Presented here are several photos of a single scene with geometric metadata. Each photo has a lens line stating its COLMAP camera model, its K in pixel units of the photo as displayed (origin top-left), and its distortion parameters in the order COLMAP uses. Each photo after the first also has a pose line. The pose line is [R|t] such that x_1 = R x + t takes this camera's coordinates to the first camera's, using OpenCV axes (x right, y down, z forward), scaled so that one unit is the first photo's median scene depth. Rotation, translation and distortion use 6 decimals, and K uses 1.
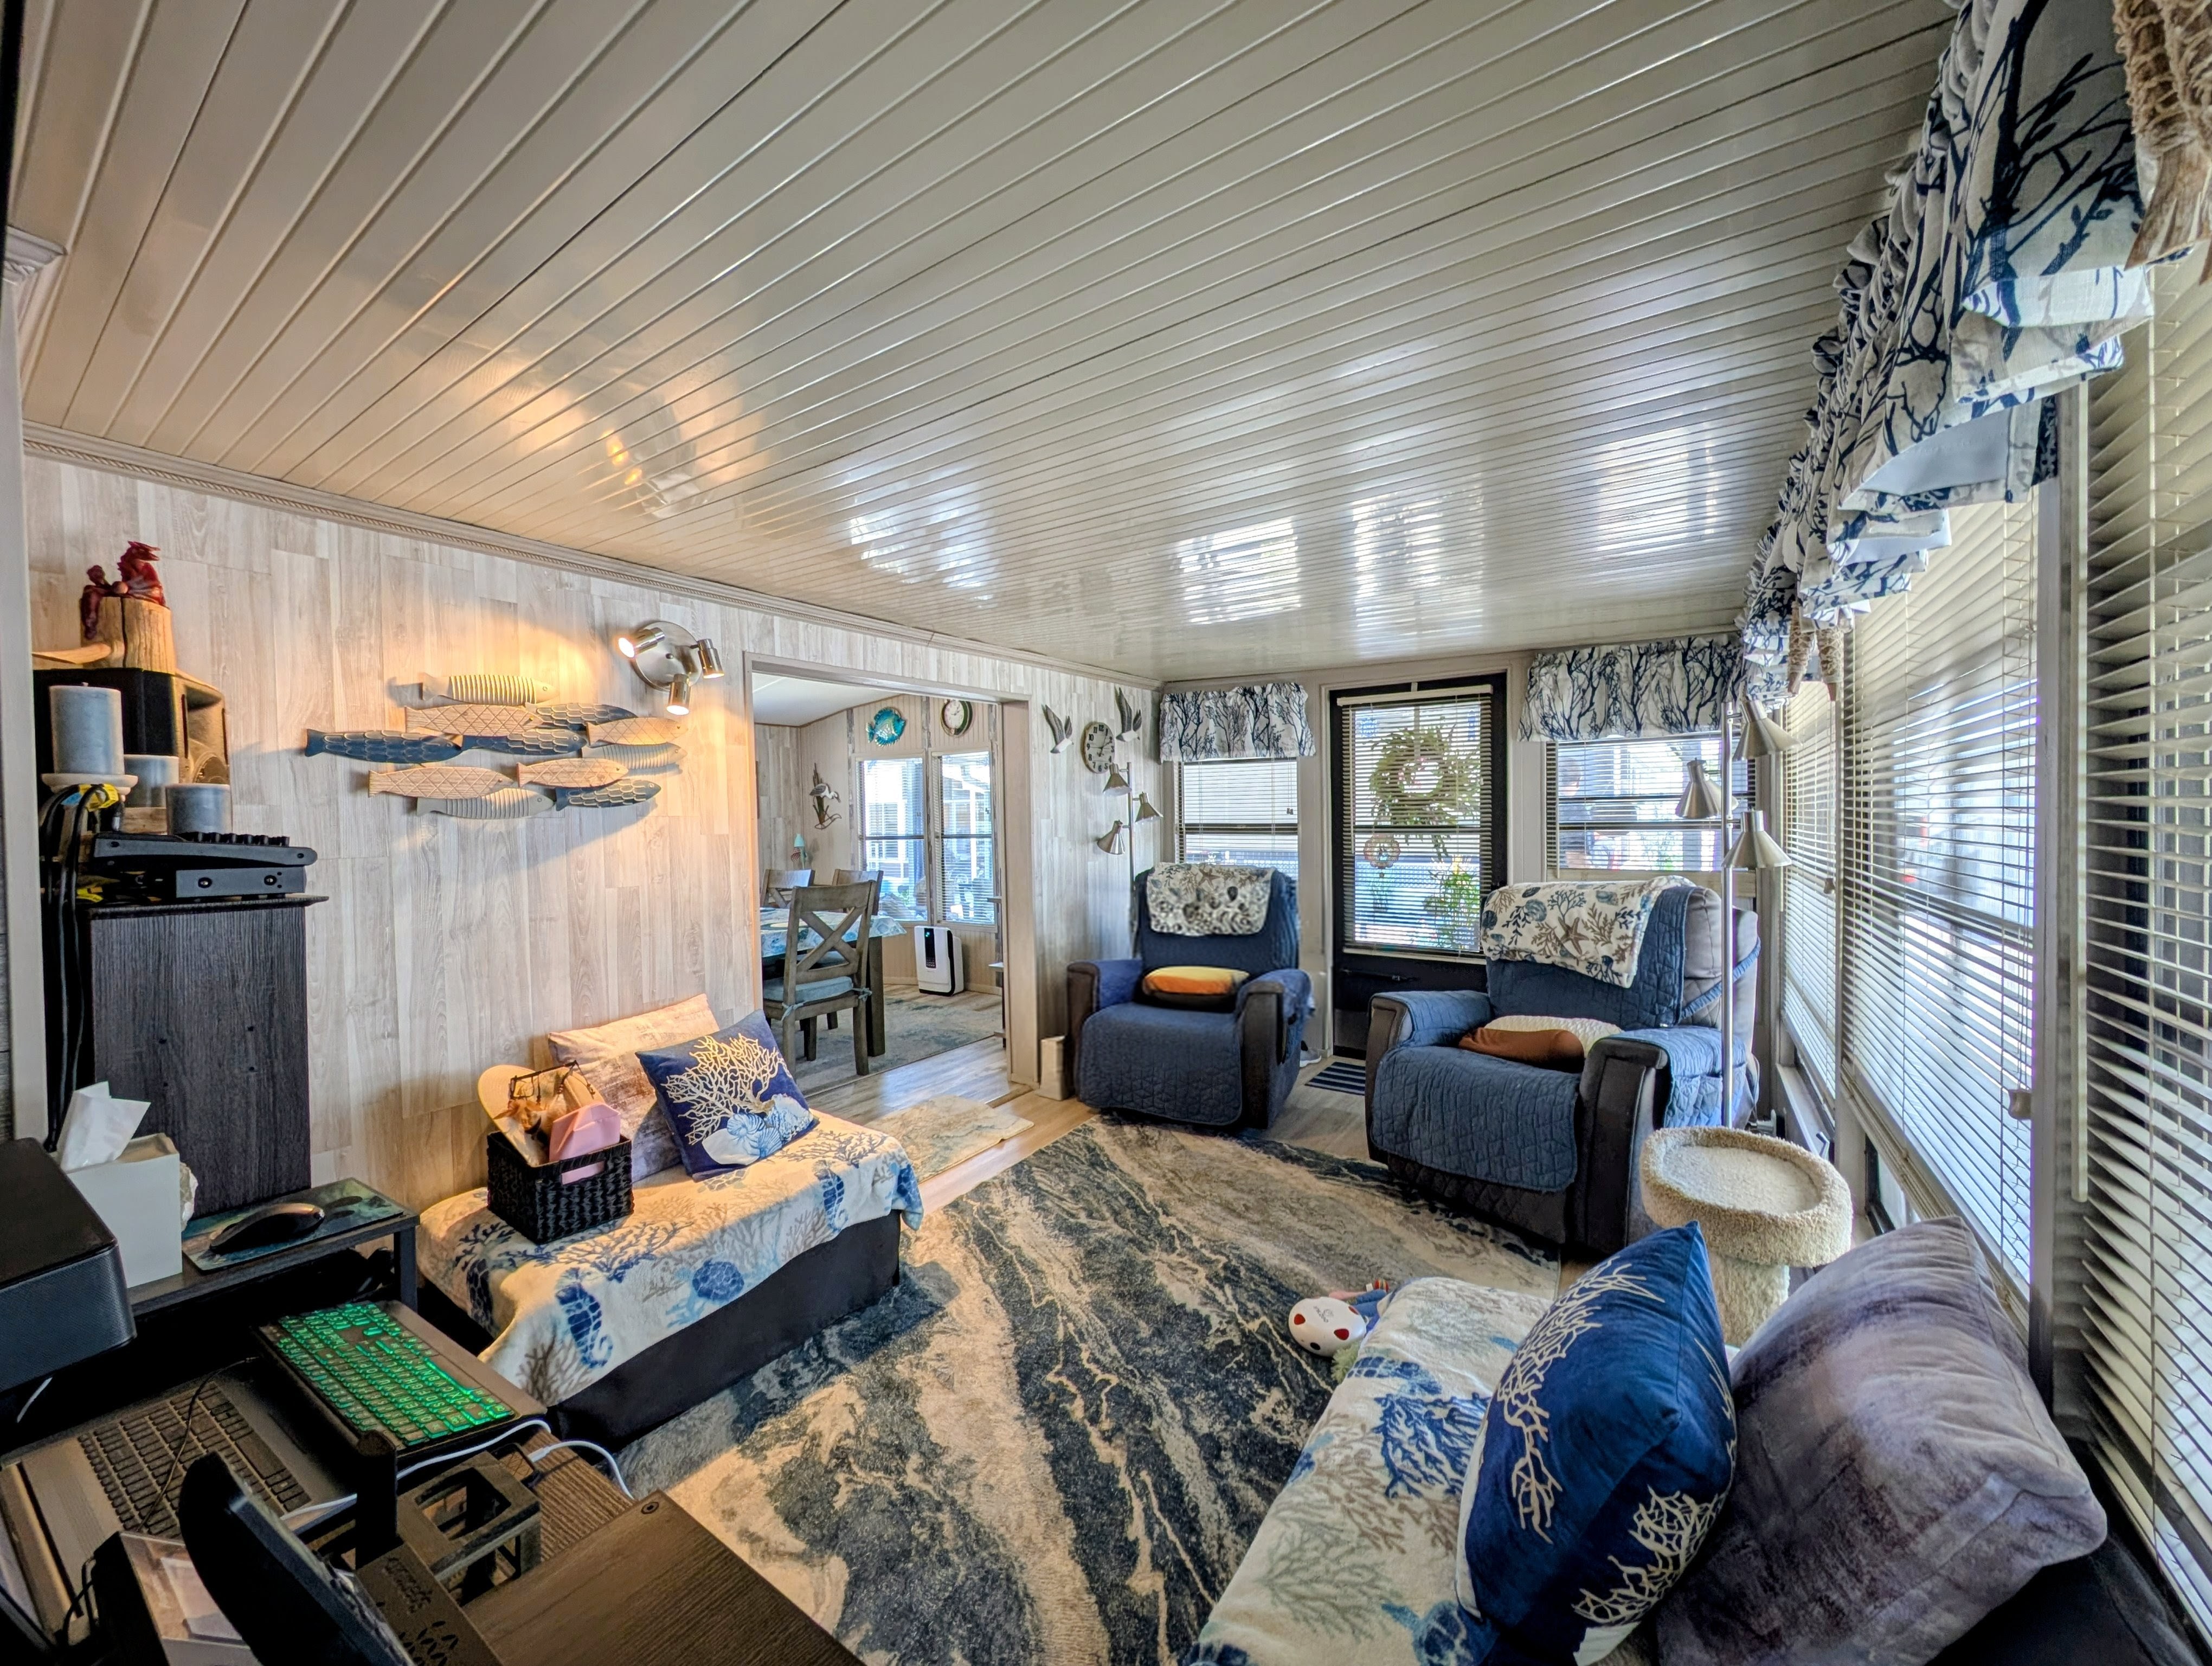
lens RADIAL K [[836.9, 0, 1105.0], [0, 836.9, 832.8], [0, 0, 1]] dist [0.000829, -0.000236]
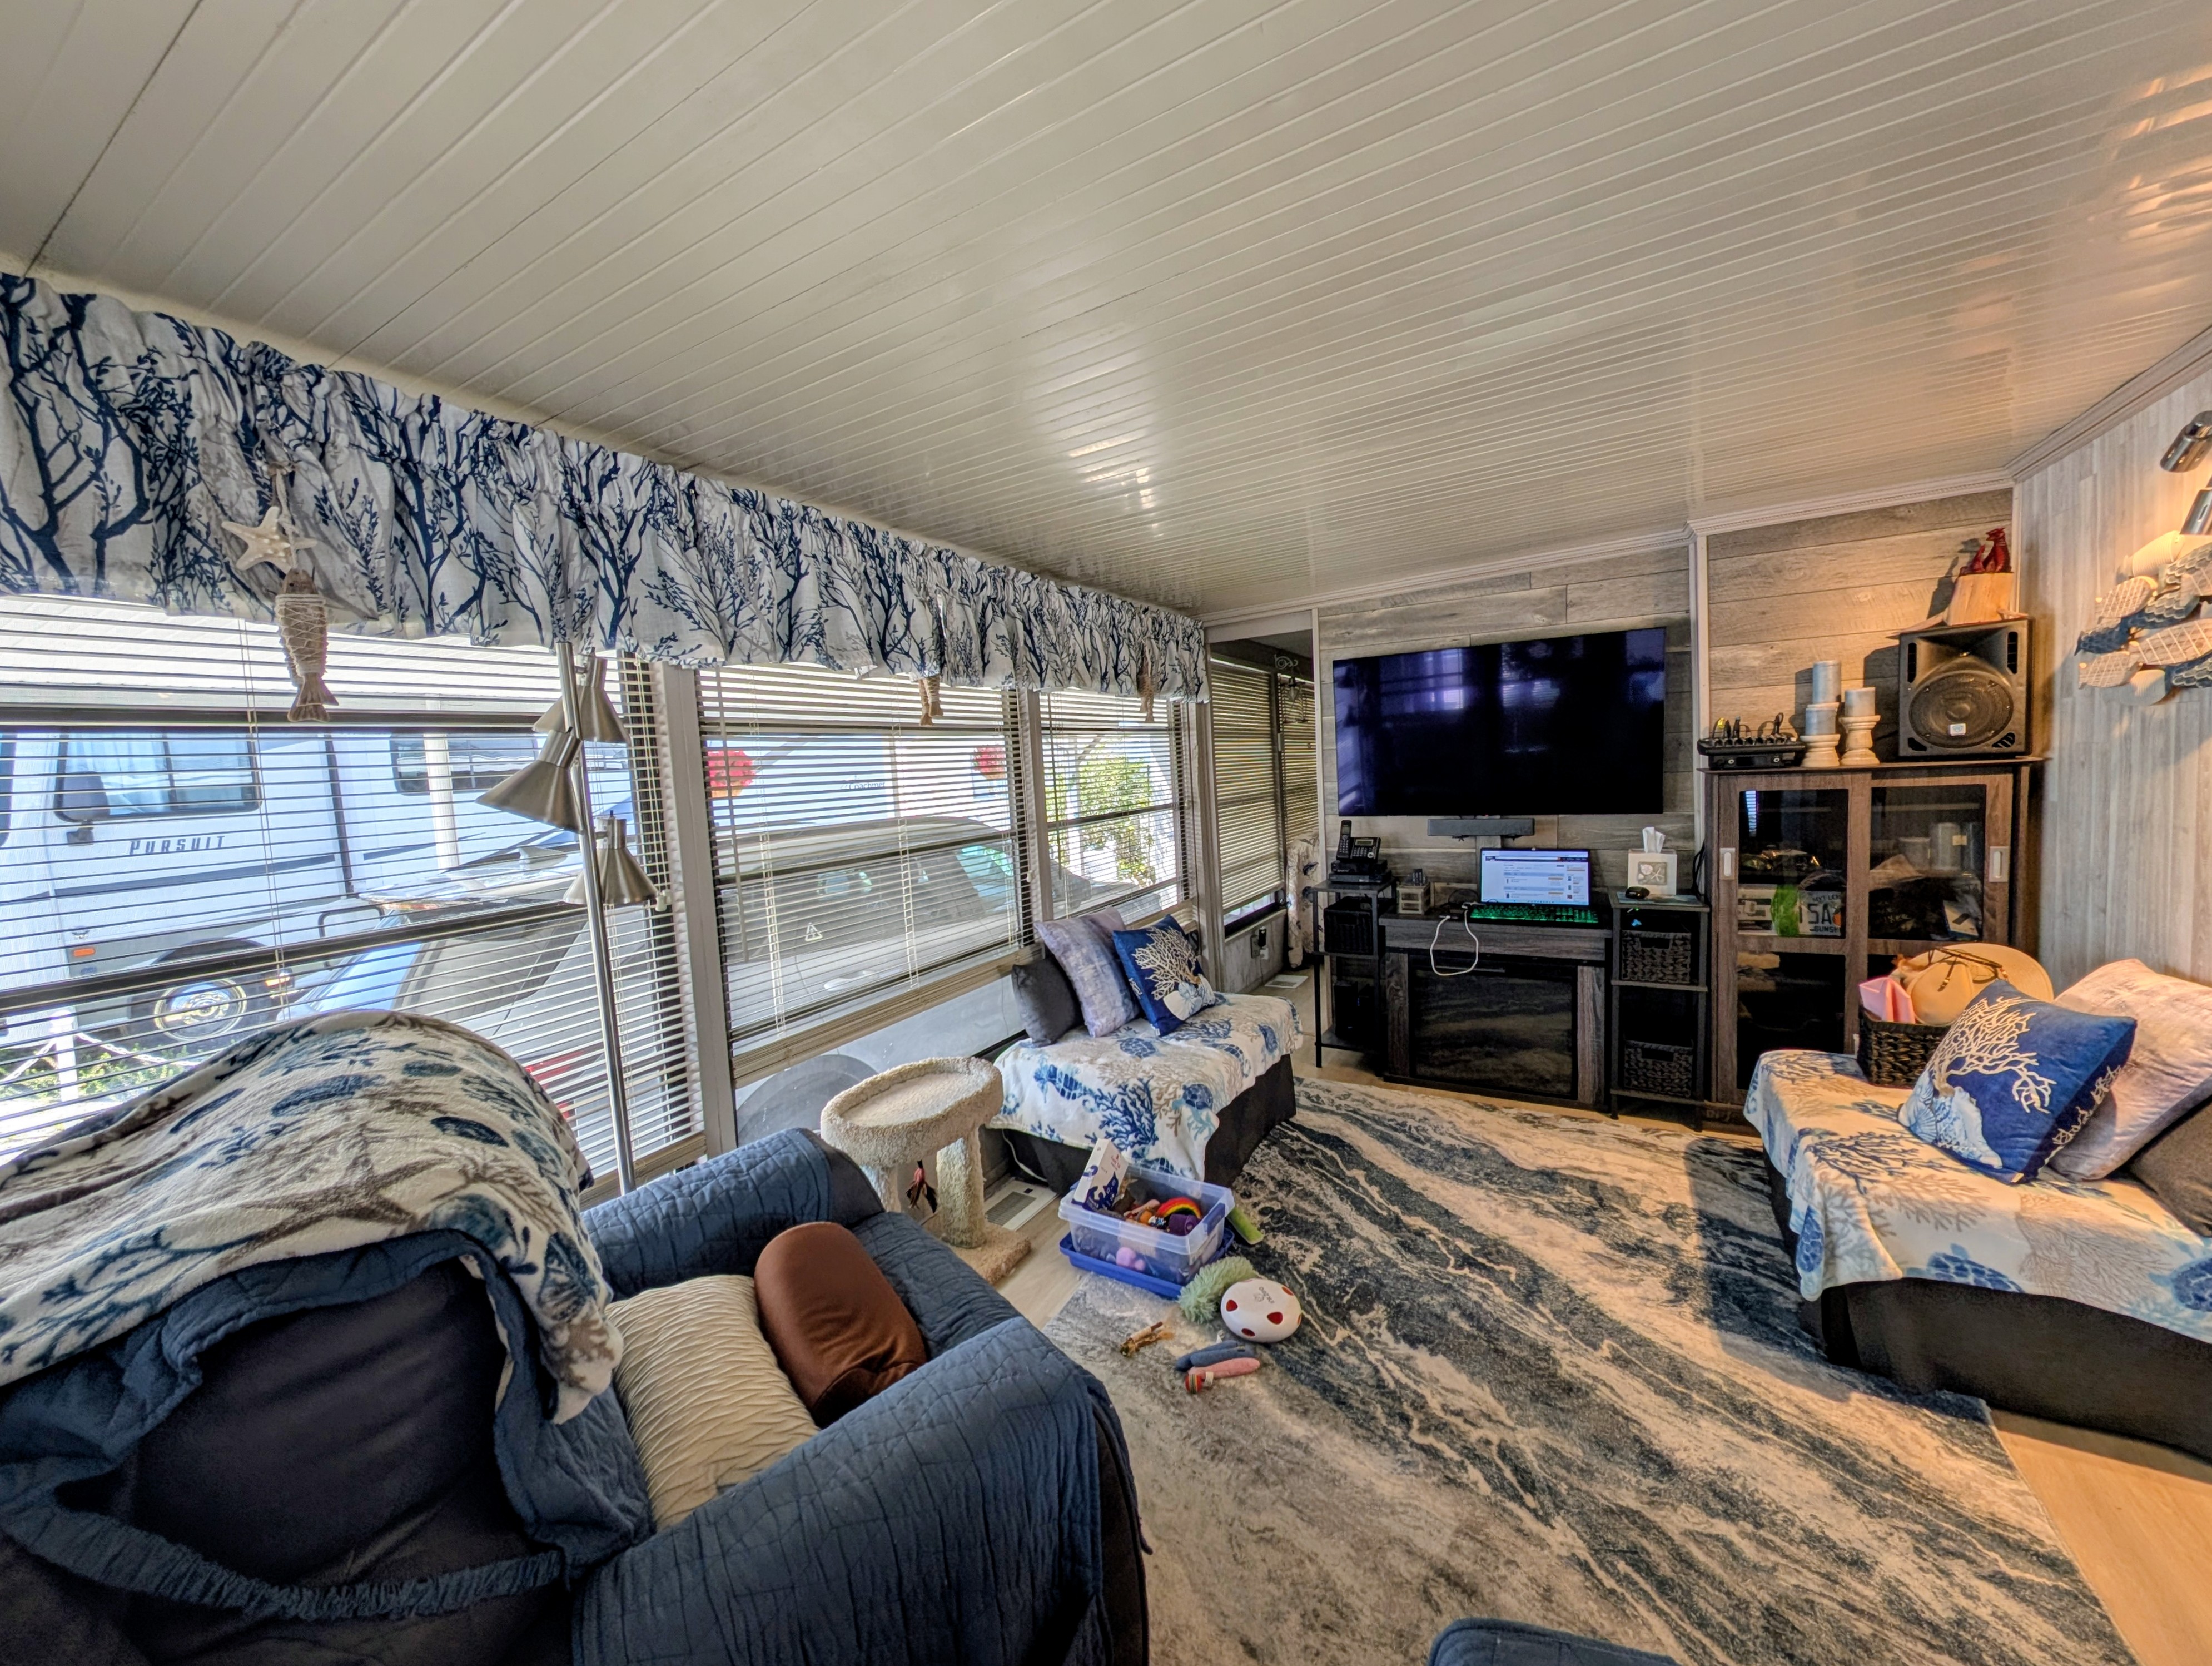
lens RADIAL K [[859.8, 0, 1083.7], [0, 859.8, 837.2], [0, 0, 1]] dist [0.001791, -0.000044]
pose [[-0.995194, 0.080604, -0.055604, 0.497889], [0.075234, 0.992846, 0.092717, -0.051217], [0.062680, 0.088088, -0.994139, 1.996987]]
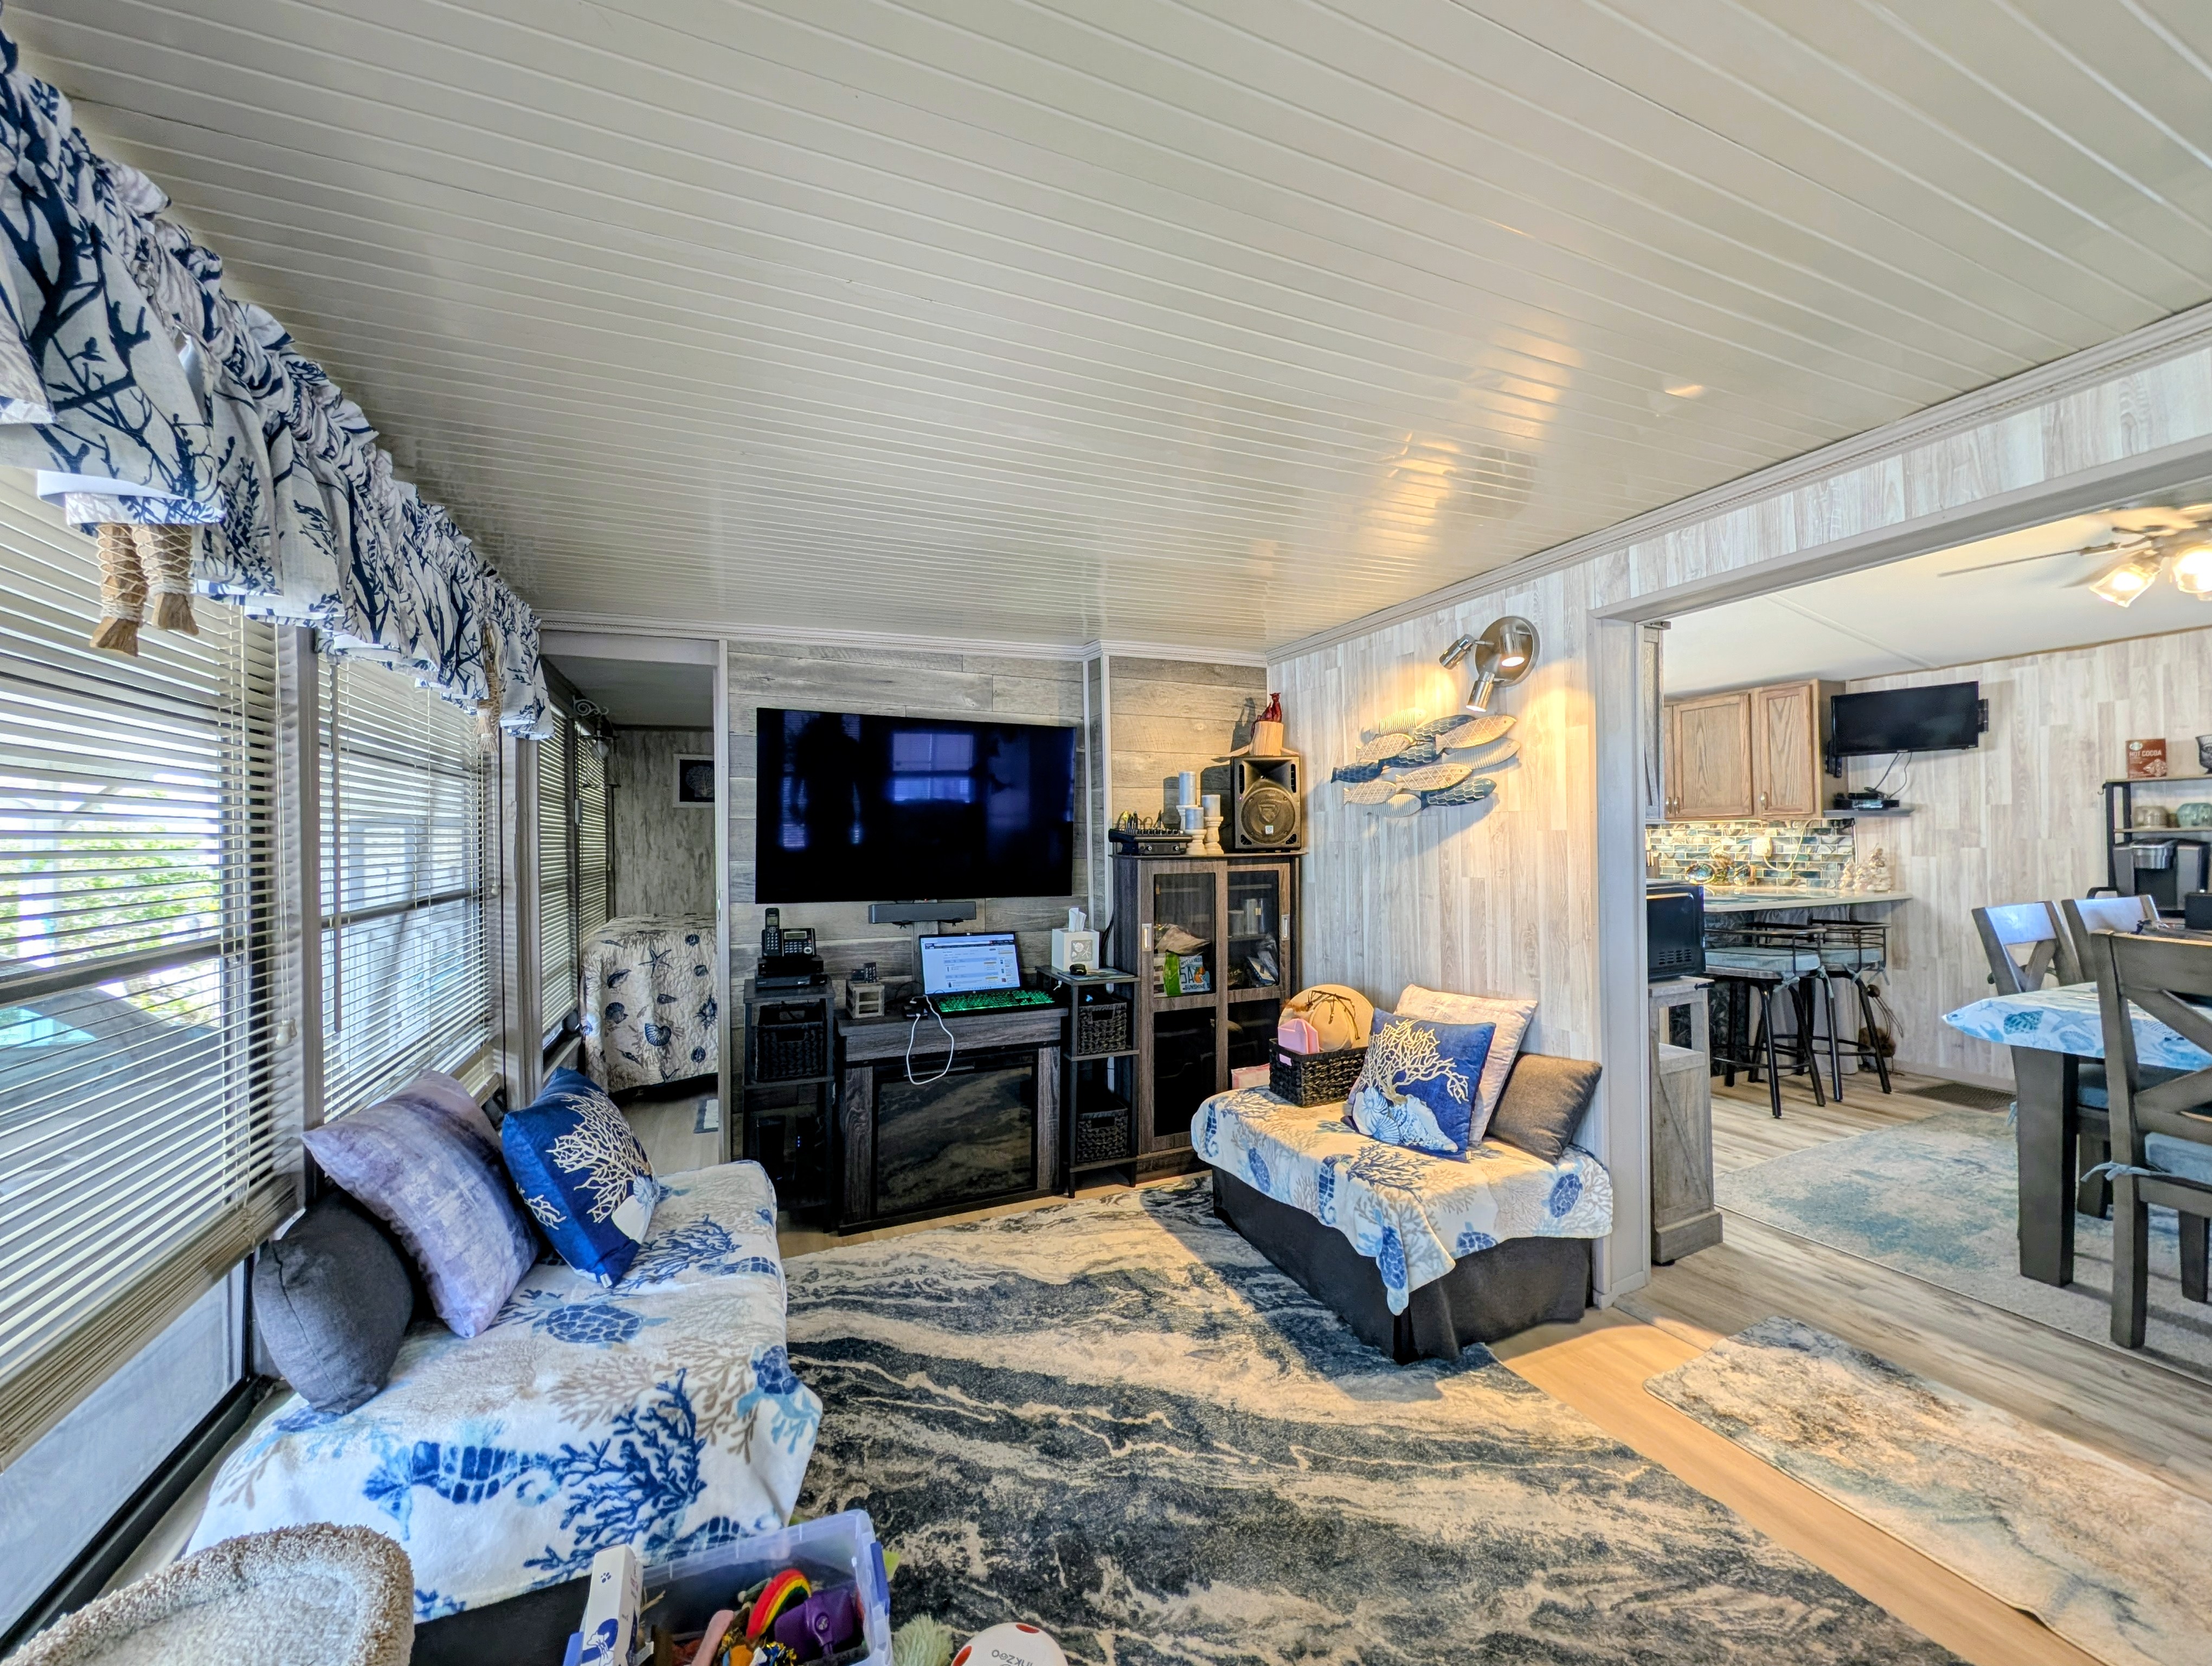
lens RADIAL K [[836.9, 0, 1105.0], [0, 836.9, 832.8], [0, 0, 1]] dist [0.000829, -0.000236]
pose [[-0.528209, 0.019111, -0.848899, 0.743310], [0.010455, 0.999817, 0.016003, -0.019412], [0.849050, -0.000422, -0.528312, 1.425731]]
